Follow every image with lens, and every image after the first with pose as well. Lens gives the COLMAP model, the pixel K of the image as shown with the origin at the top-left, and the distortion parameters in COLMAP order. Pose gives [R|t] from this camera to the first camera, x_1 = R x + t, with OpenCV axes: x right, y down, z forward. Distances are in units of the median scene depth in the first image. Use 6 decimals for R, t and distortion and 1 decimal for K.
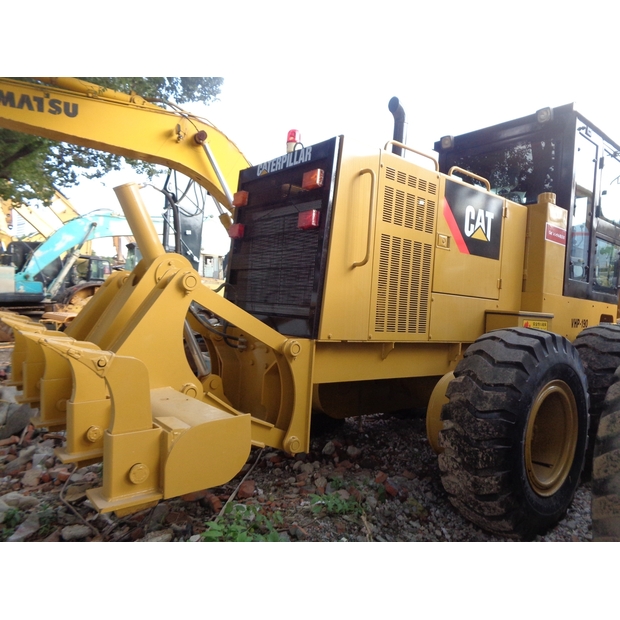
lens RADIAL K [[465.0, 0, 313.3], [0, 465.0, 311.5], [0, 0, 1]] dist [-0.001273, 0.004422]
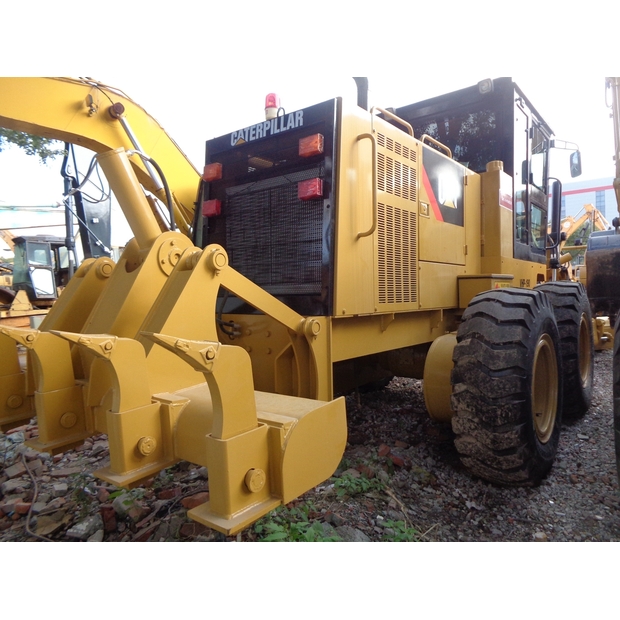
lens RADIAL K [[465.0, 0, 313.3], [0, 465.0, 311.5], [0, 0, 1]] dist [-0.001273, 0.004422]
pose [[0.971920, -0.090280, 0.217303, -0.204993], [0.083185, 0.995665, 0.041599, 0.007458], [-0.220117, -0.022355, 0.975217, 0.075036]]
